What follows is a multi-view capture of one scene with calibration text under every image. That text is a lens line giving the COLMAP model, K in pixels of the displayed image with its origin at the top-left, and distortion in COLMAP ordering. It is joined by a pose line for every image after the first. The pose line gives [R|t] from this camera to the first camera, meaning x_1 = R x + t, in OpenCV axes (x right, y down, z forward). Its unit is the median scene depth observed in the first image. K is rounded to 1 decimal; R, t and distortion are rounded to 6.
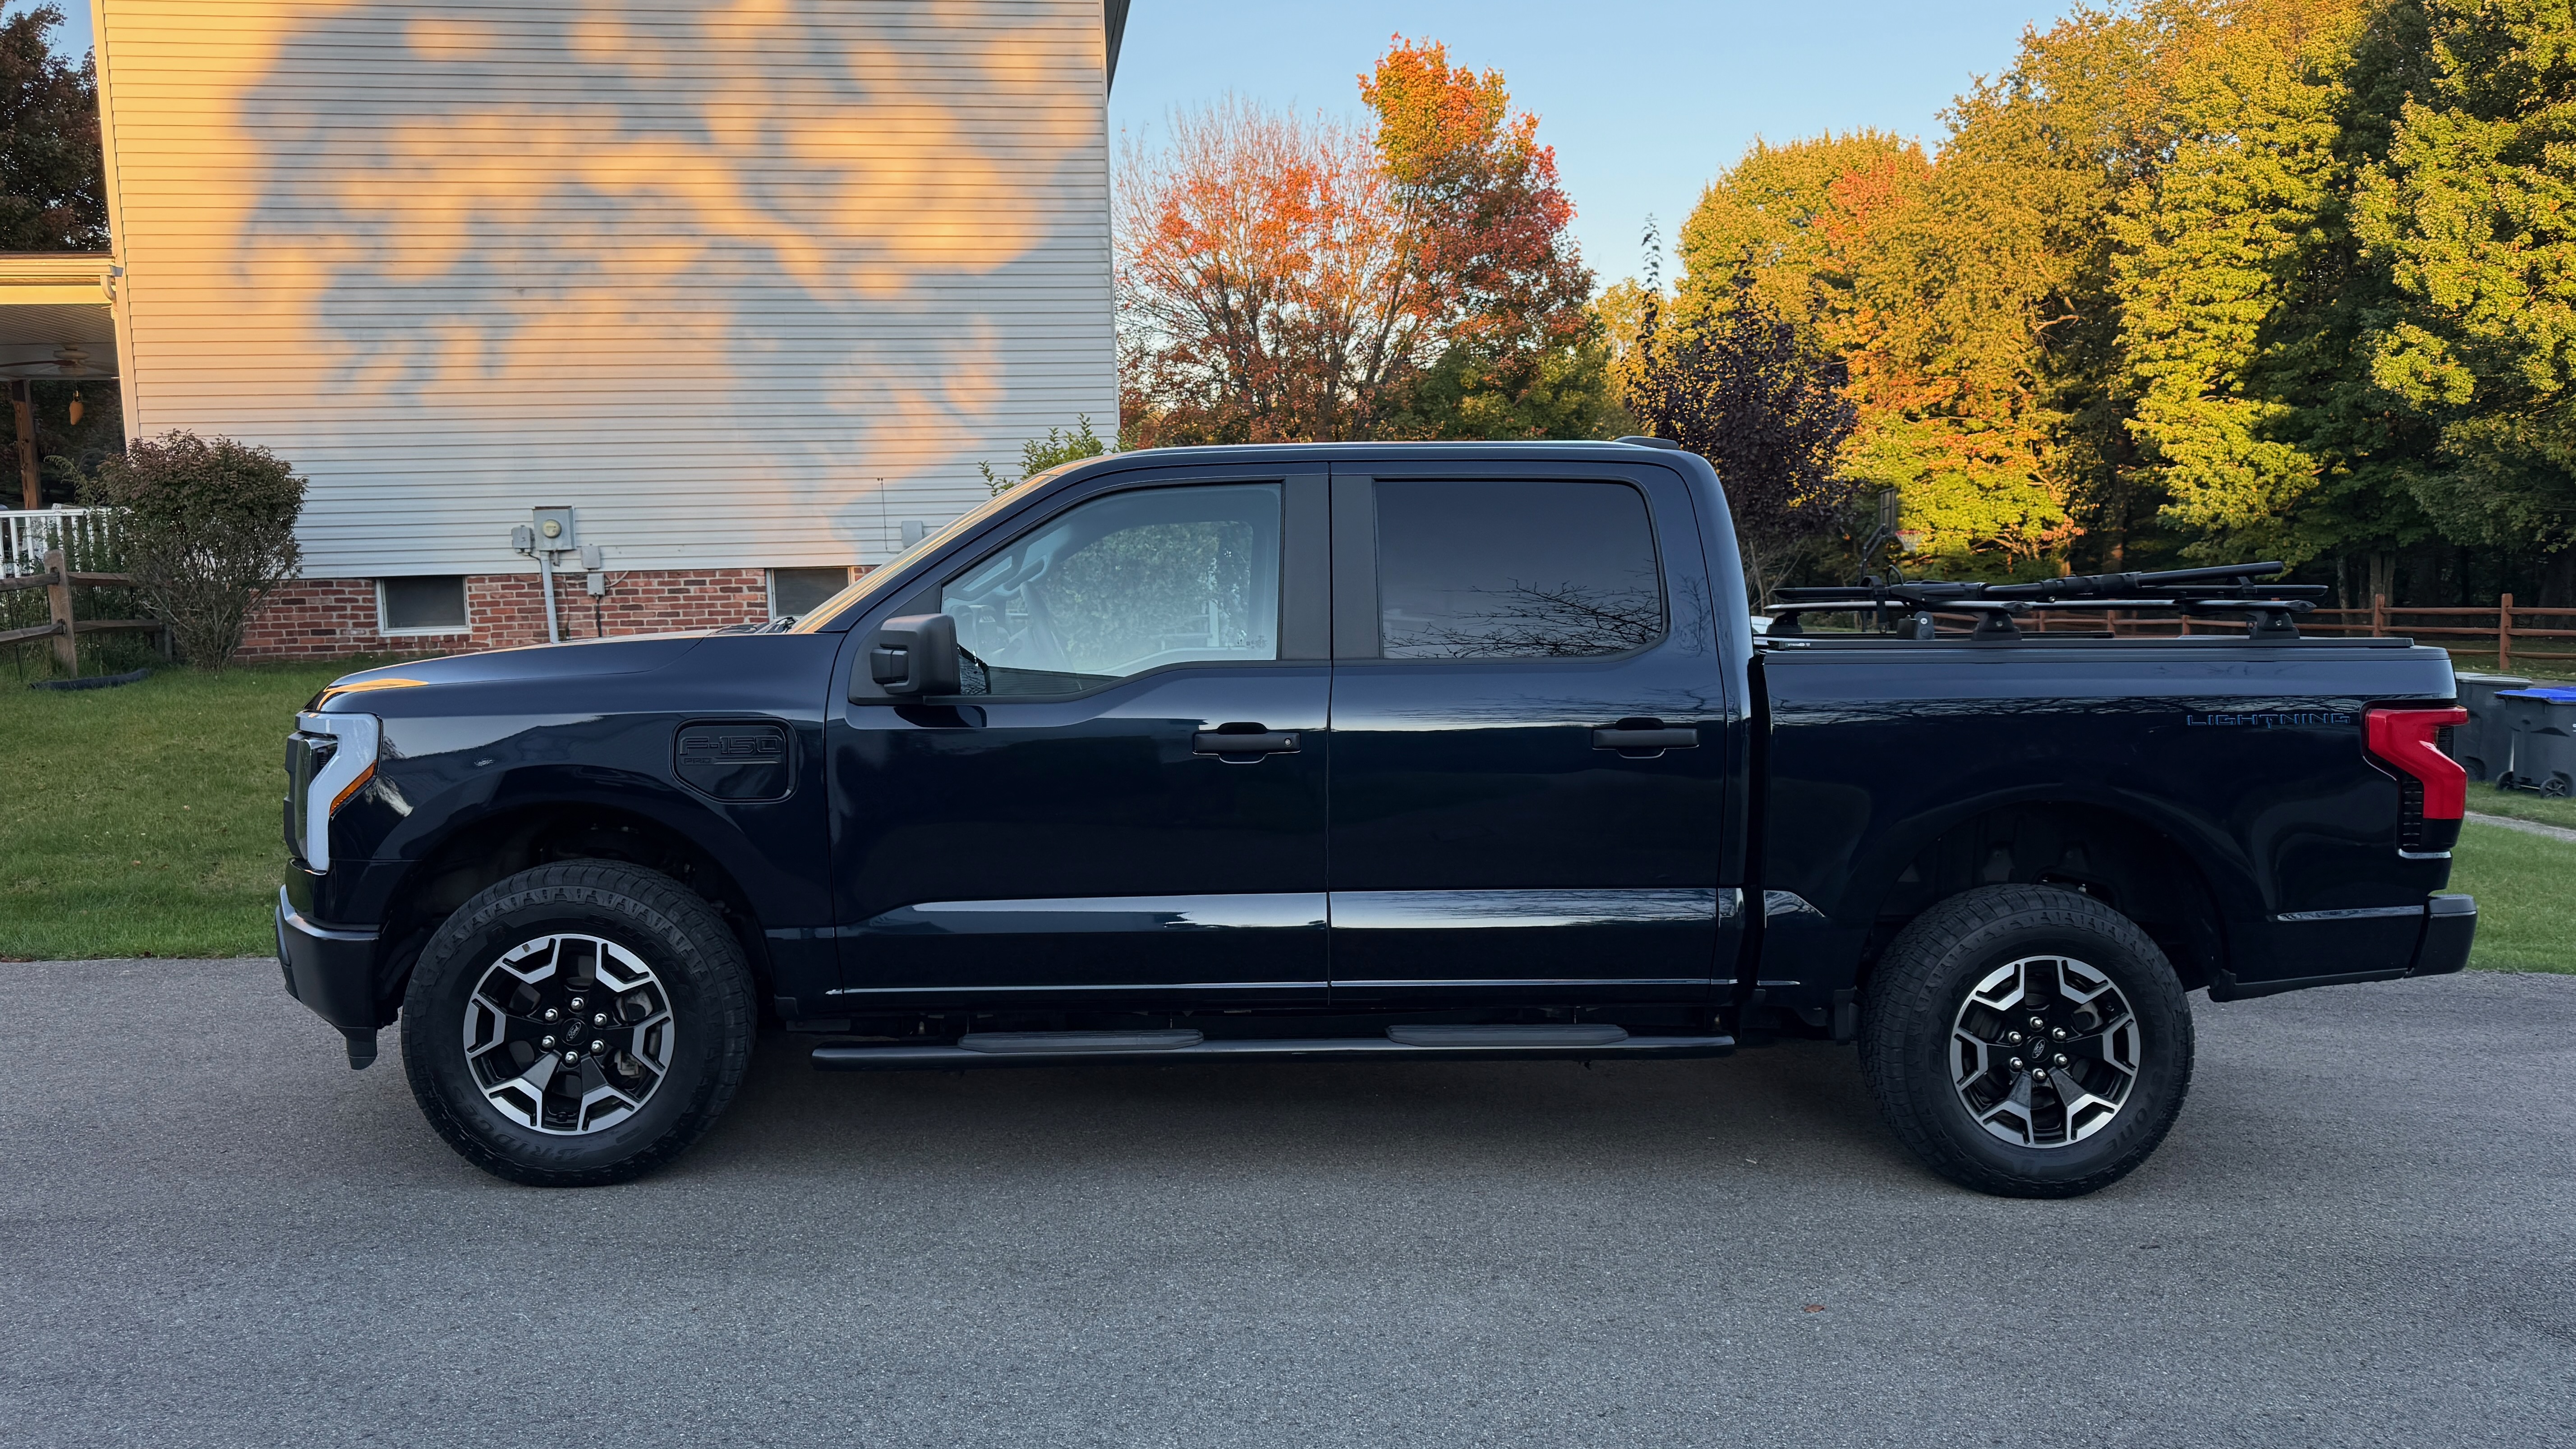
lens RADIAL K [[1749.3, 0, 1283.1], [0, 1749.3, 697.4], [0, 0, 1]] dist [0.030965, -0.005341]
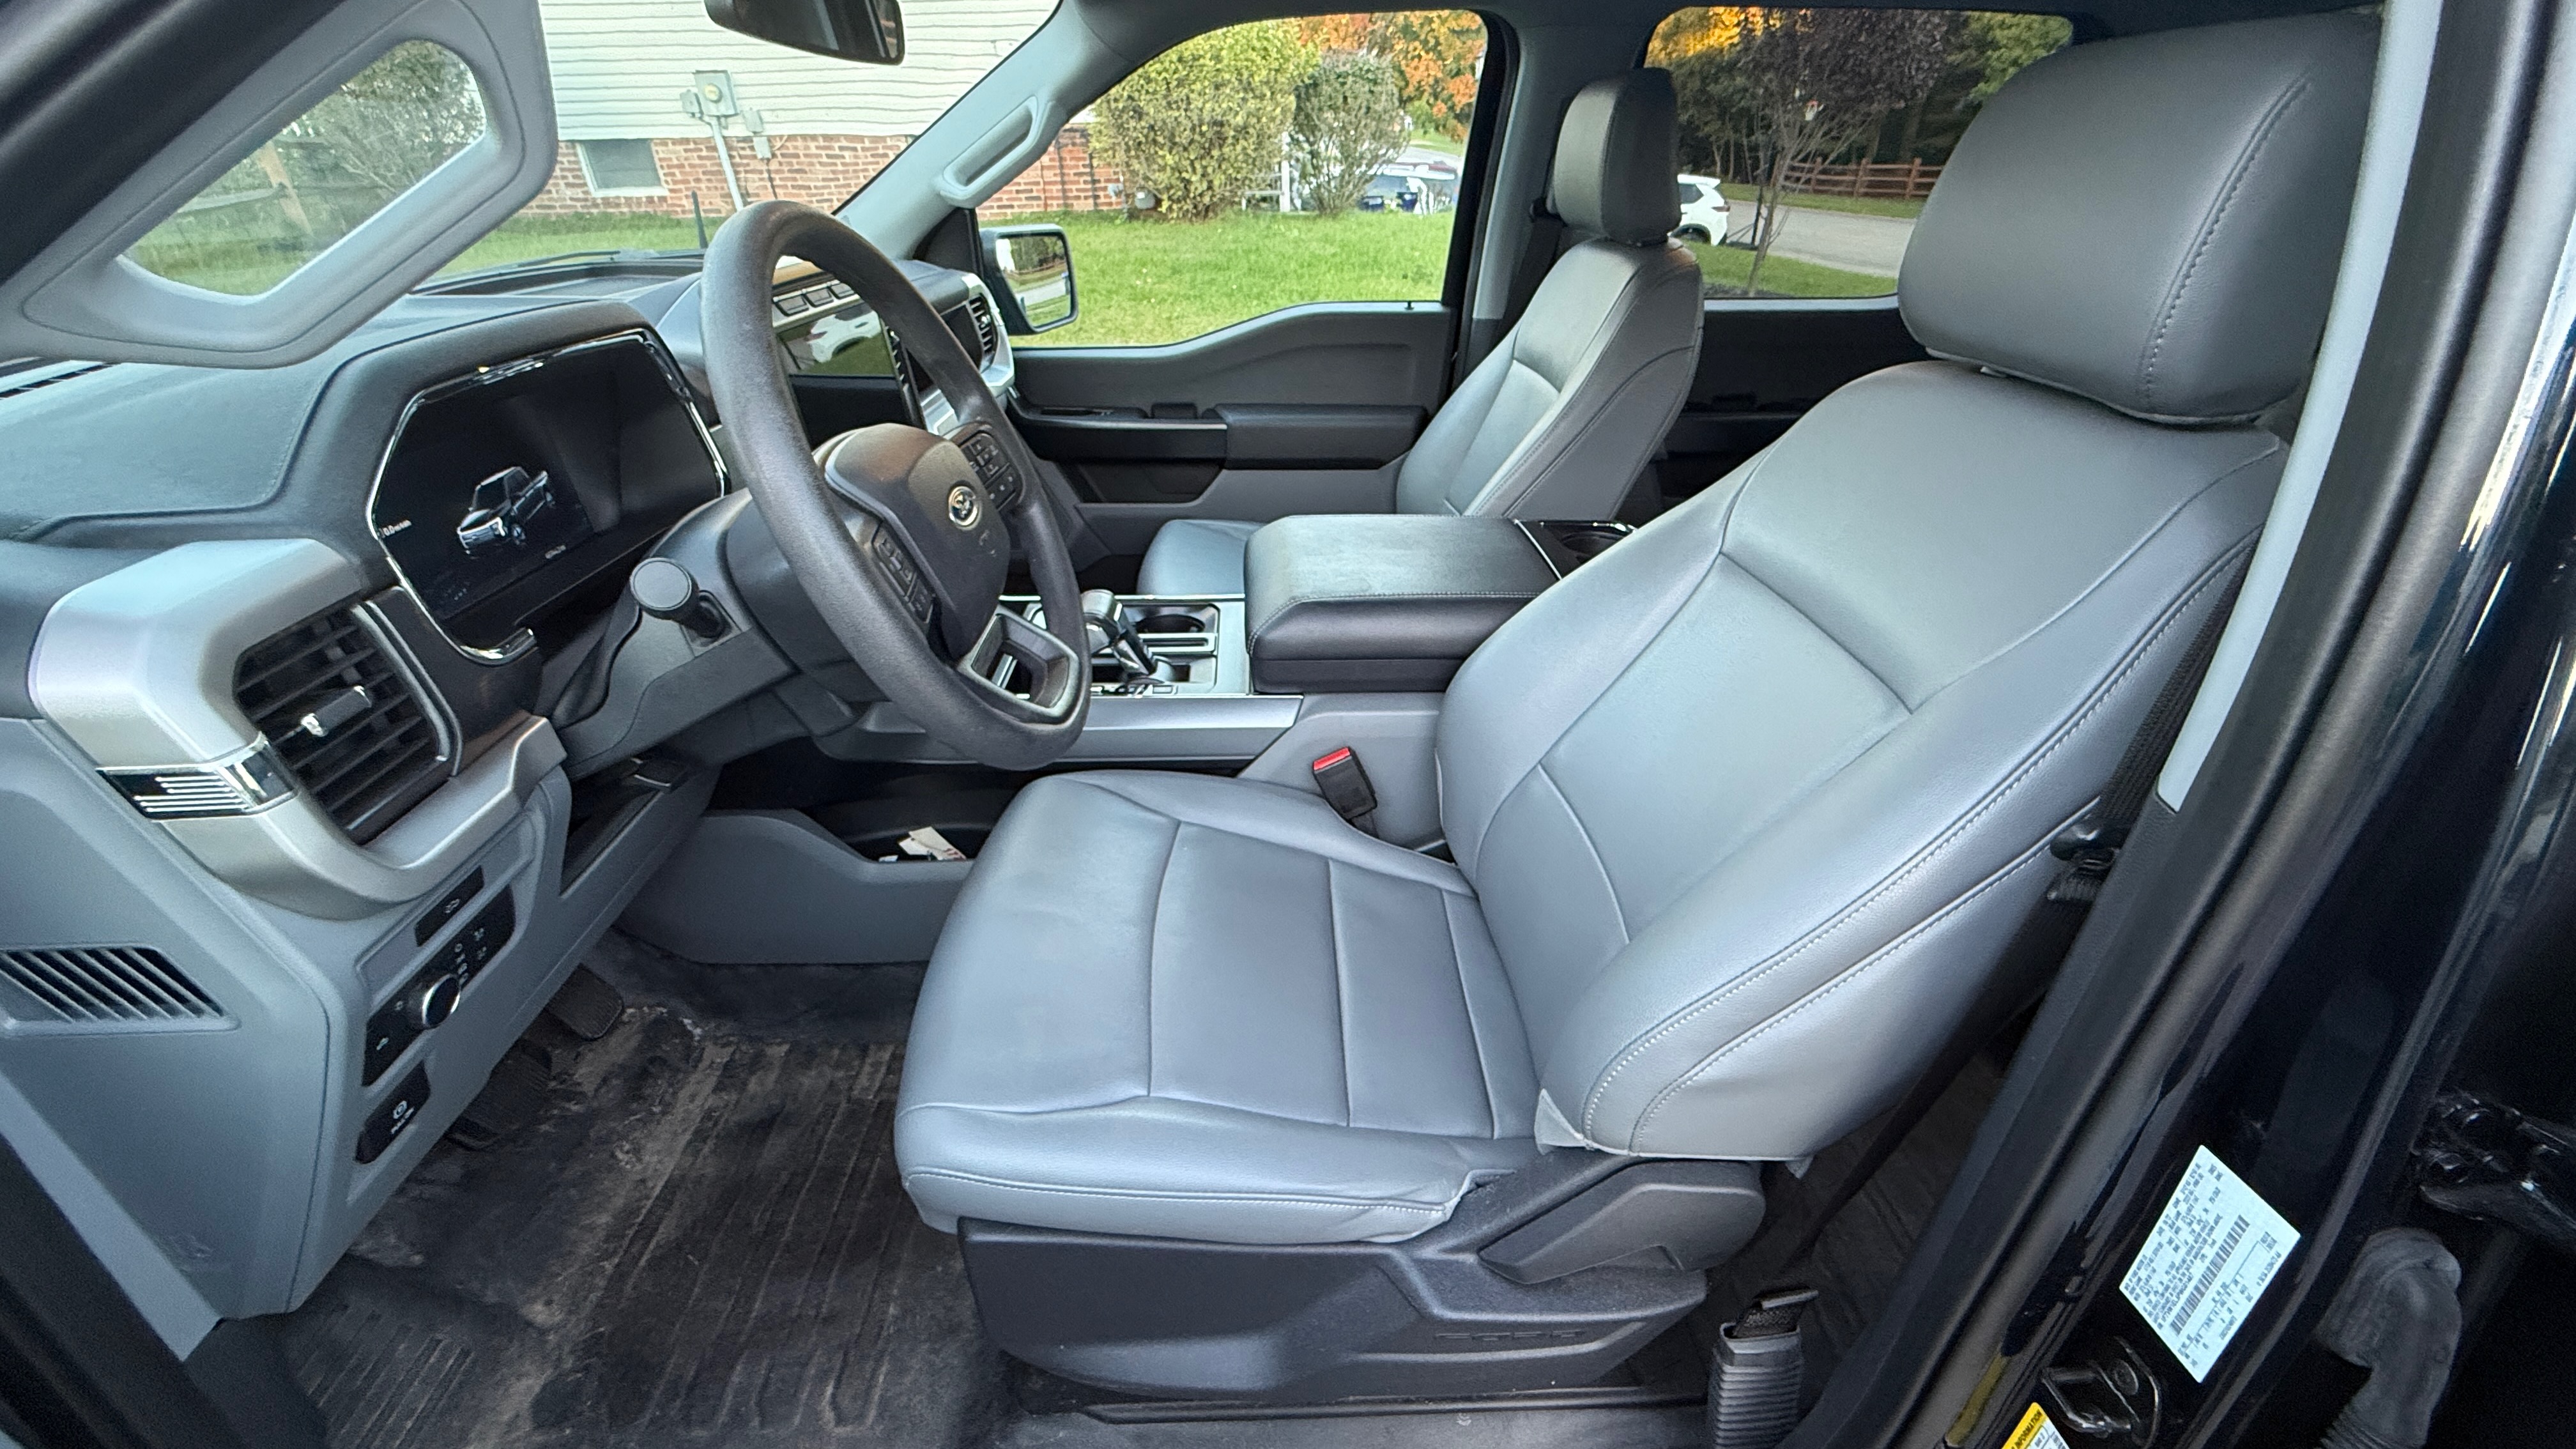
lens RADIAL K [[1039.8, 0, 1285.8], [0, 1039.8, 729.4], [0, 0, 1]] dist [-0.000288, -0.000131]
pose [[0.999852, -0.008804, 0.014790, -0.050424], [0.001735, 0.906468, 0.422272, -0.003877], [-0.017124, -0.422183, 0.906349, 0.190263]]
